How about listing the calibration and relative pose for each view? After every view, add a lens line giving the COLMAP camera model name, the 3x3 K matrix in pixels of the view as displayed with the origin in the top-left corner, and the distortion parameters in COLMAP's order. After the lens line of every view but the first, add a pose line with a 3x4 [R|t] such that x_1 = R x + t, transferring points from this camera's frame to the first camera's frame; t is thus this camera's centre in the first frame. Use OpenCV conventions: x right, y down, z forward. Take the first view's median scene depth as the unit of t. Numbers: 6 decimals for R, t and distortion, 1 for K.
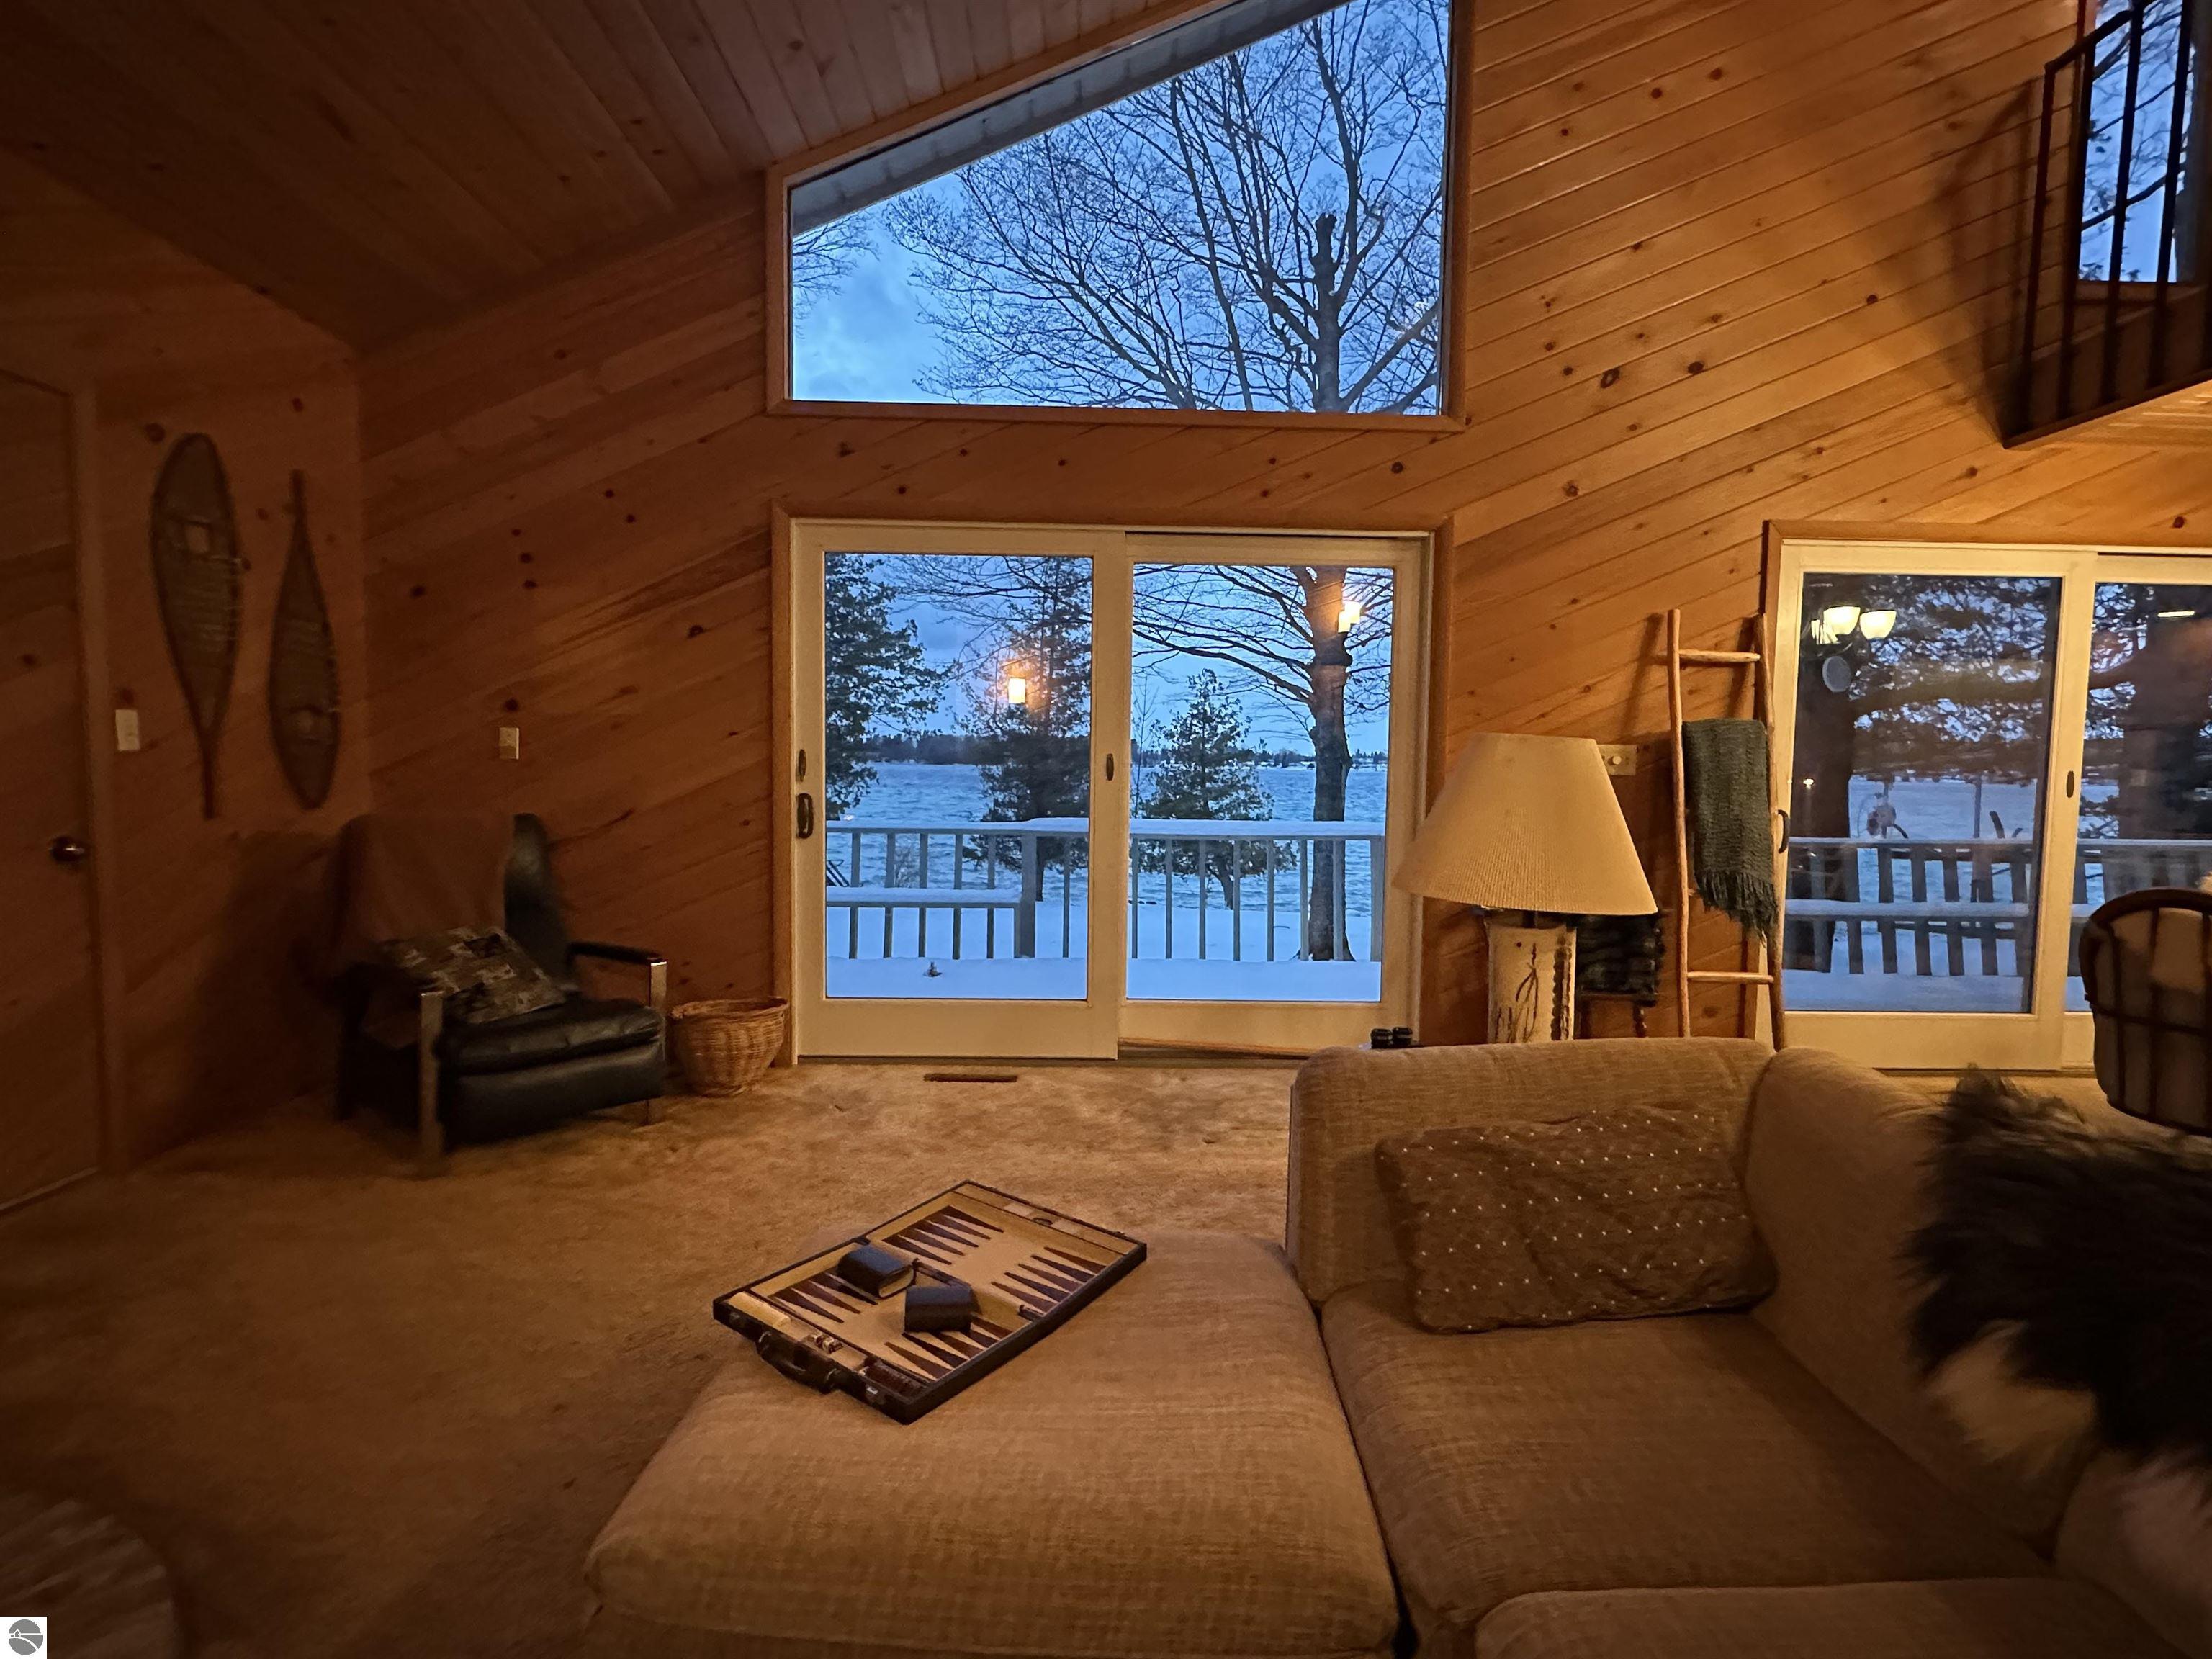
lens RADIAL K [[1110.4, 0, 1109.8], [0, 1110.4, 834.3], [0, 0, 1]] dist [0.000099, -0.000175]
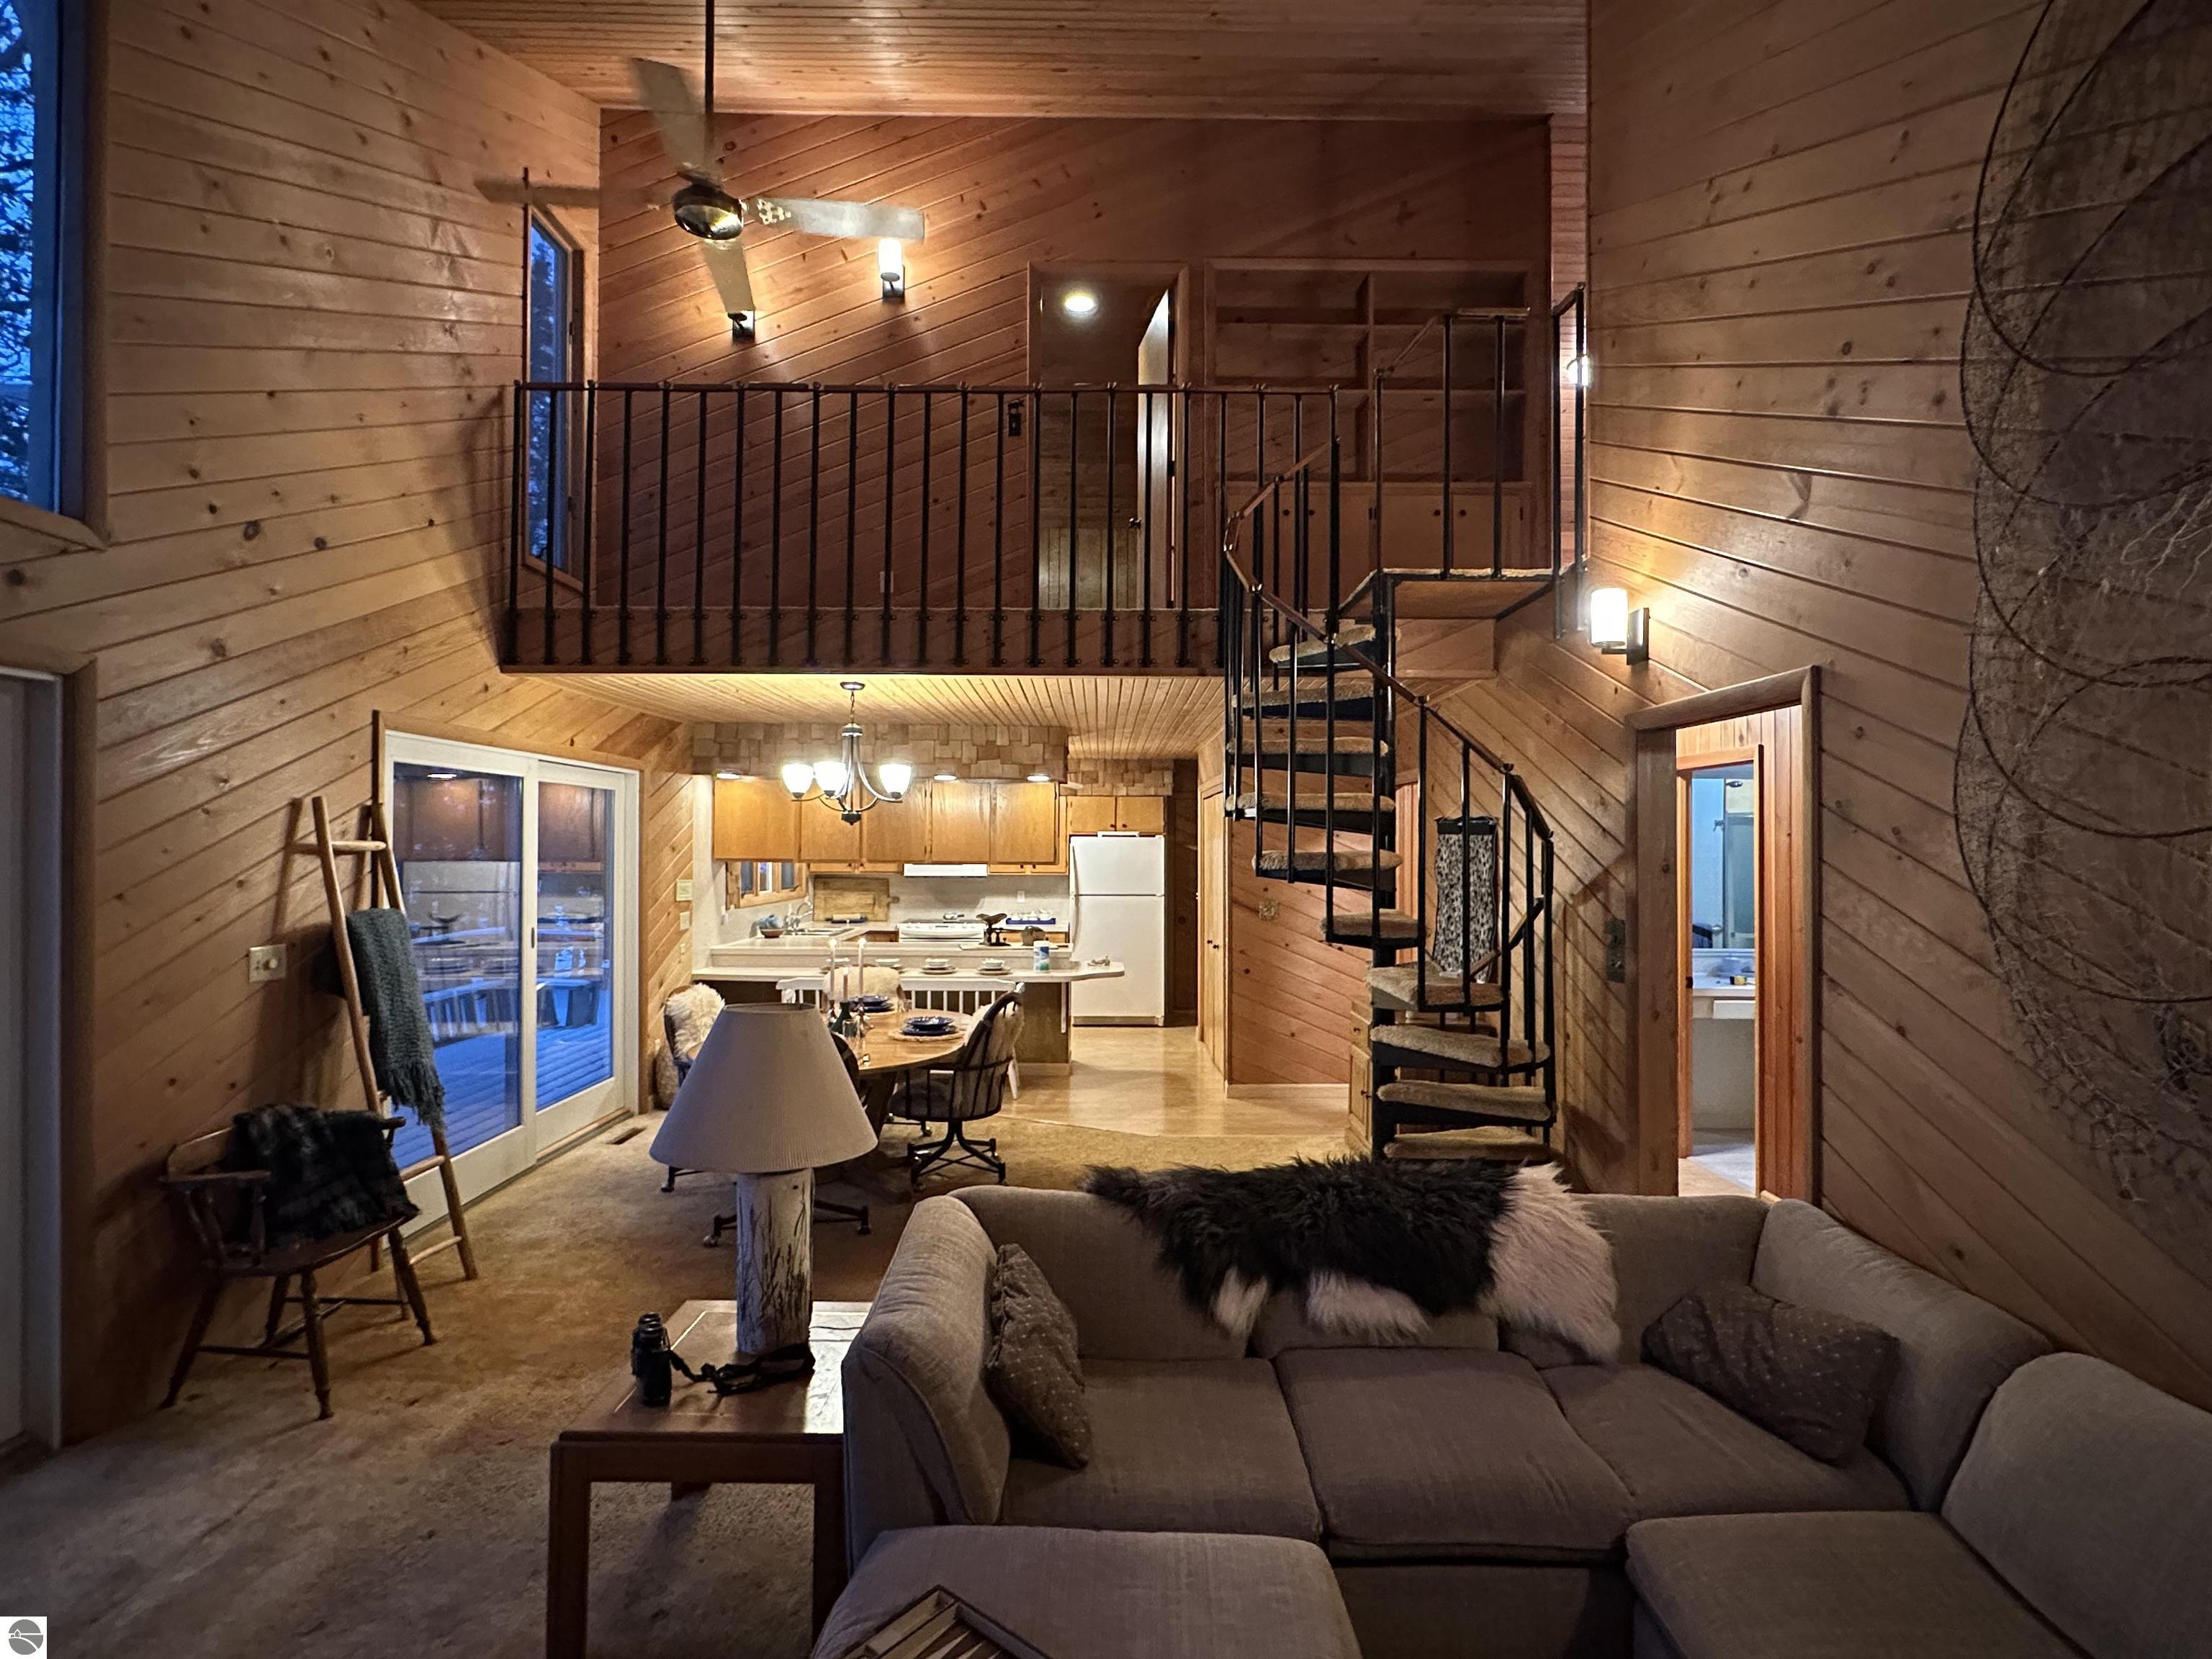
lens RADIAL K [[1110.4, 0, 1109.8], [0, 1110.4, 834.3], [0, 0, 1]] dist [0.000099, -0.000175]
pose [[0.016023, -0.003127, 0.999867, -0.417875], [0.058071, 0.998310, 0.002191, -0.134152], [-0.998184, 0.058028, 0.016178, 0.323282]]
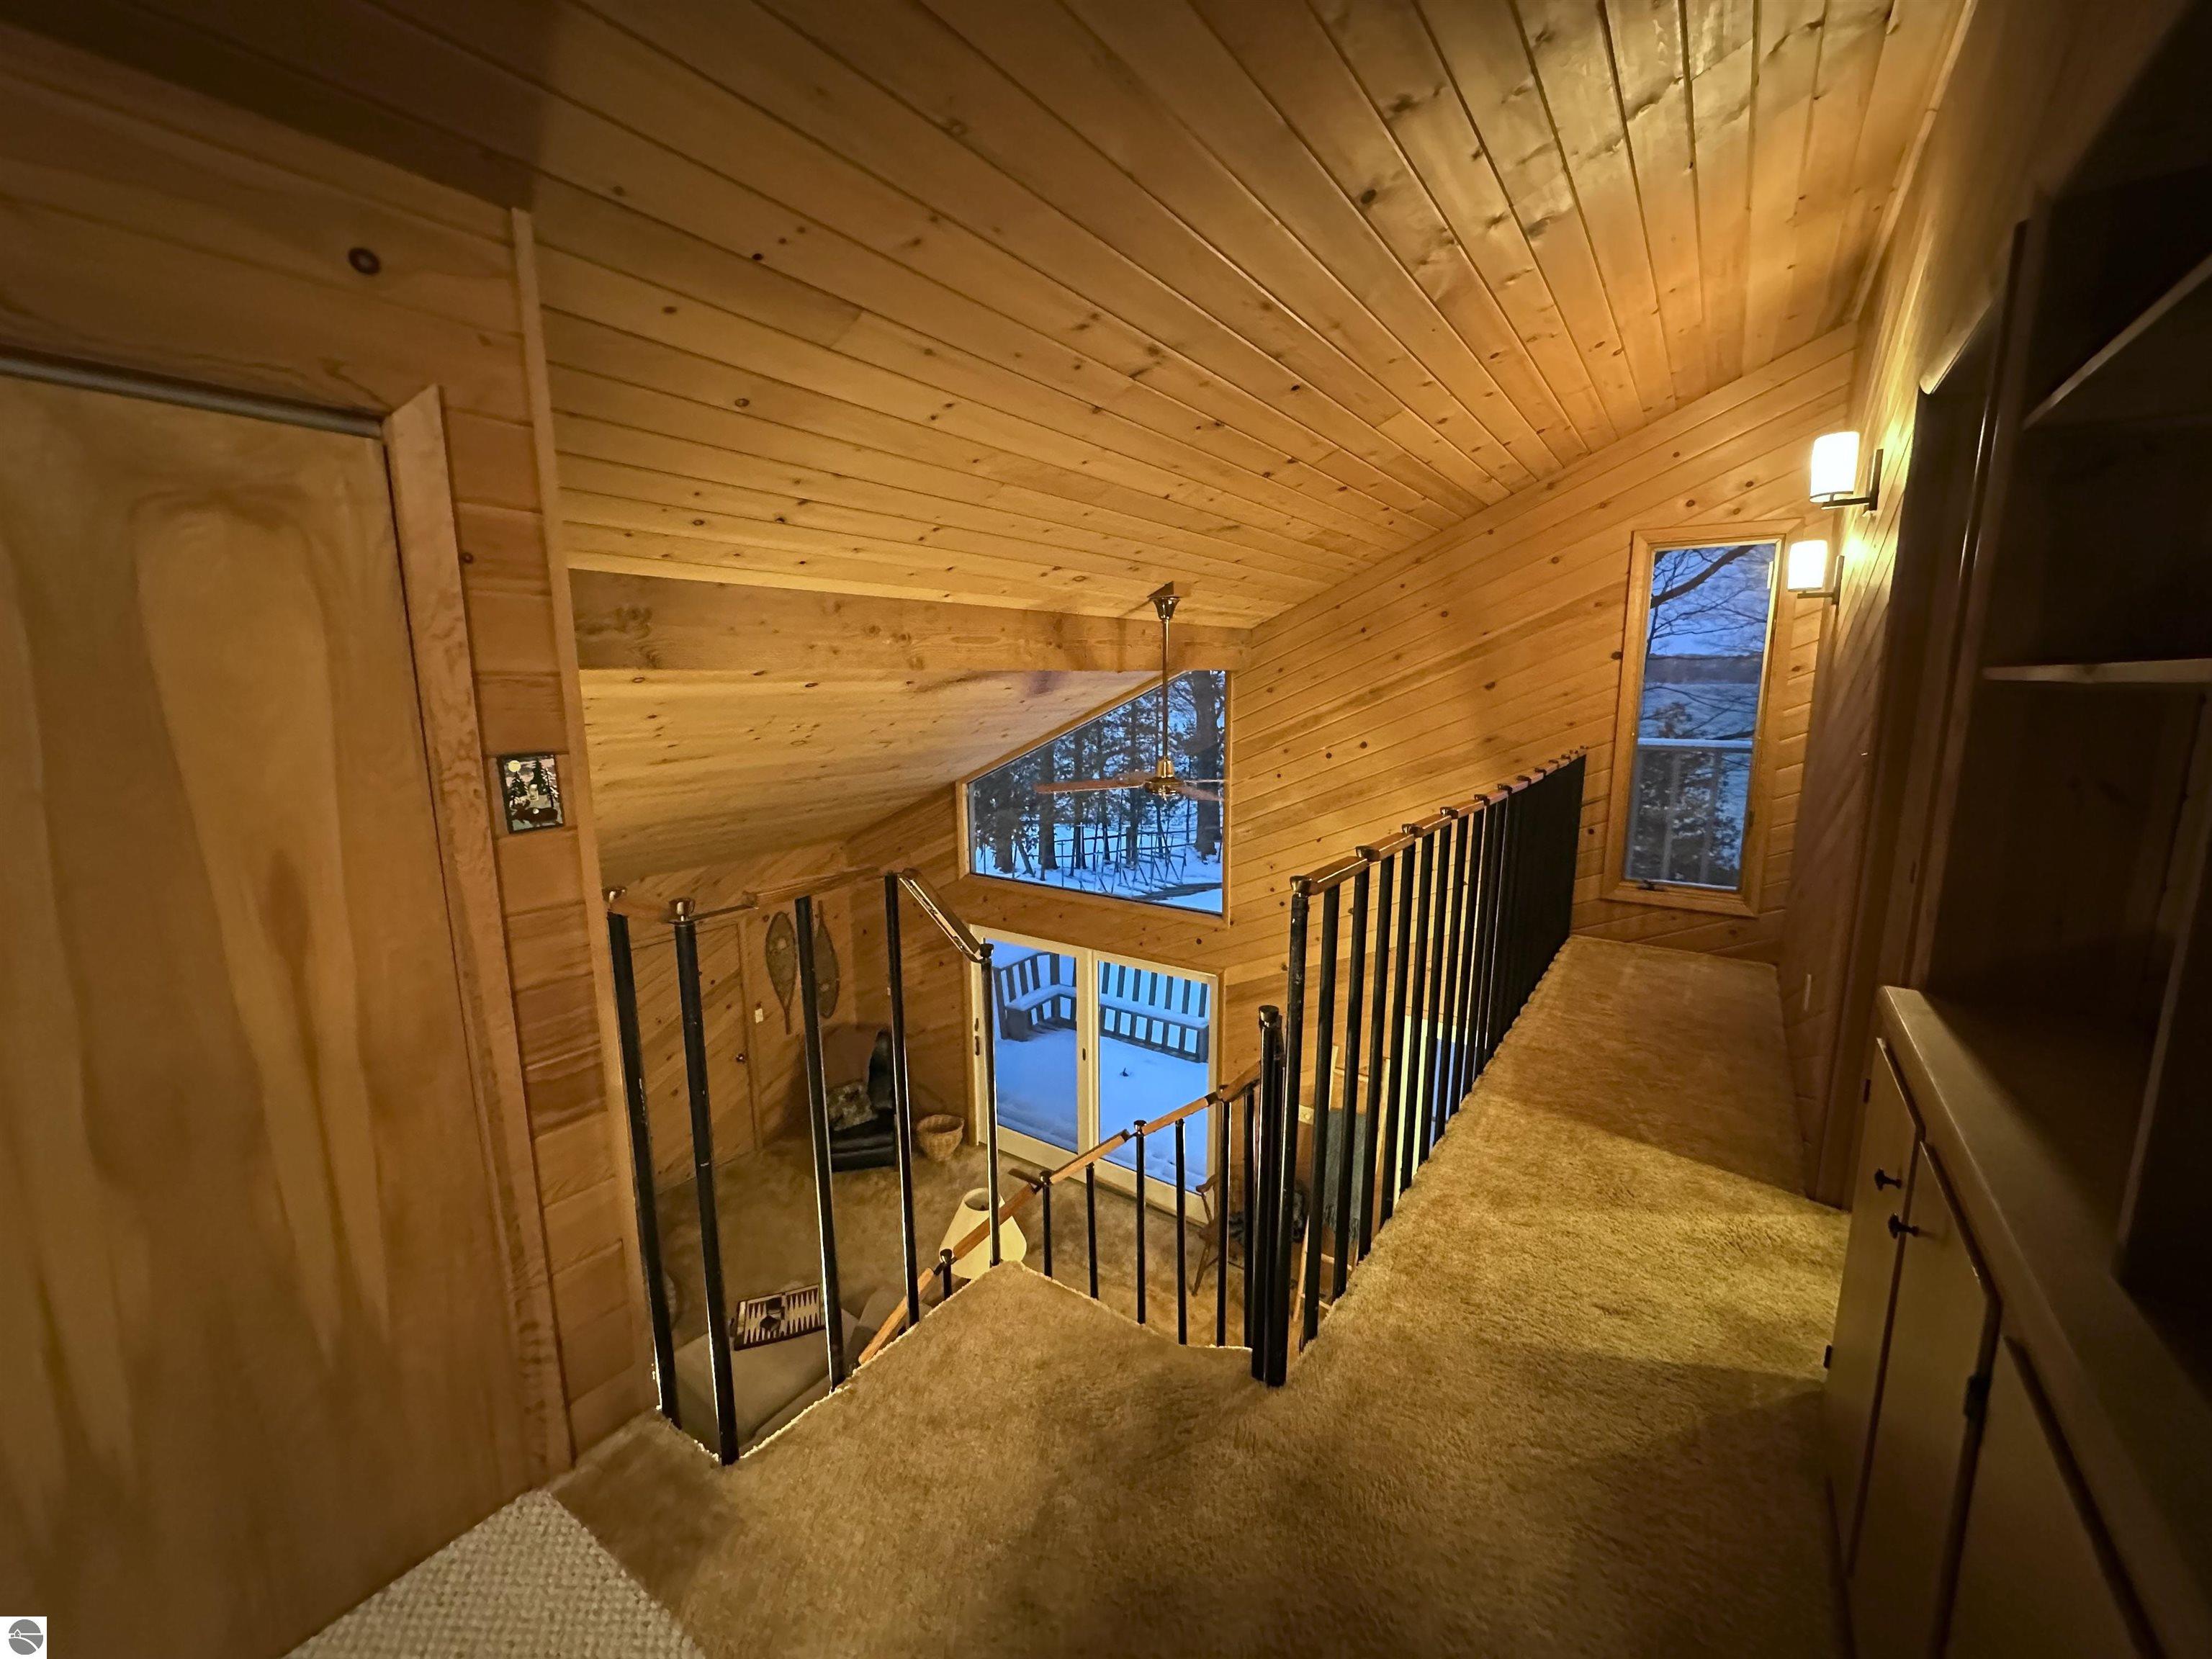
lens RADIAL K [[879.9, 0, 1106.0], [0, 879.9, 829.5], [0, 0, 1]] dist [-0.002016, -0.000469]
pose [[0.802174, 0.081342, -0.591524, 1.008430], [-0.019330, 0.993696, 0.110432, -0.687588], [0.596777, -0.077151, 0.798689, -0.275181]]
